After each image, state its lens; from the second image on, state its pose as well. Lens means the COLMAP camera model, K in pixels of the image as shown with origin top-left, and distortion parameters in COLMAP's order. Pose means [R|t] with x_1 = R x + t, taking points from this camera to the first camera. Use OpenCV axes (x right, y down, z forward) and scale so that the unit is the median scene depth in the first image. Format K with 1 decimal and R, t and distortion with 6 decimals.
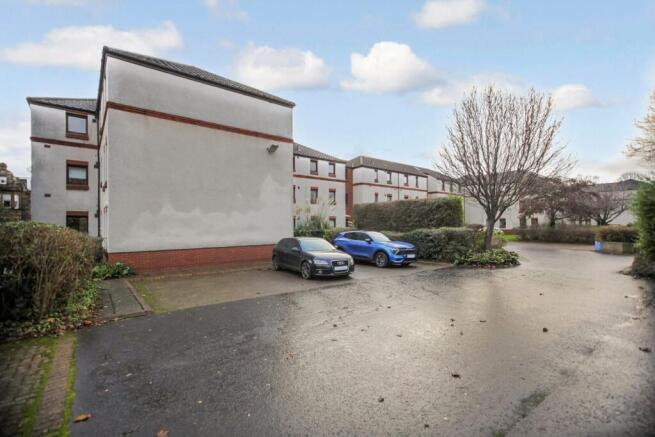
lens RADIAL K [[303.6, 0, 328.7], [0, 303.6, 218.0], [0, 0, 1]] dist [-0.003269, -0.000128]
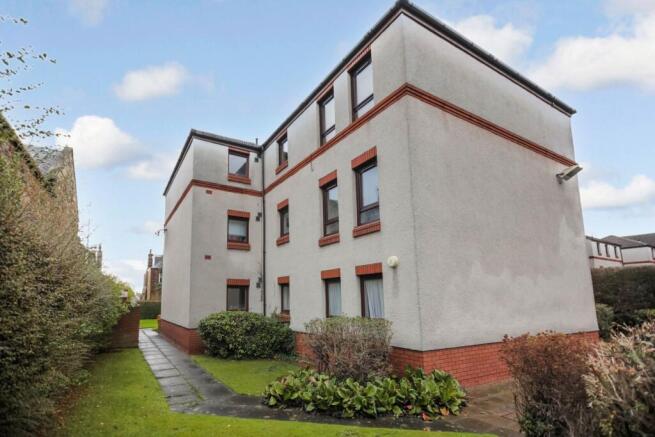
lens RADIAL K [[337.0, 0, 324.0], [0, 337.0, 256.0], [0, 0, 1]] dist [-0.001071, -0.000169]
pose [[0.987017, -0.015713, -0.159843, -0.504411], [-0.001798, 0.994060, -0.108822, 0.009858], [0.160604, 0.107696, 0.981126, 0.239304]]
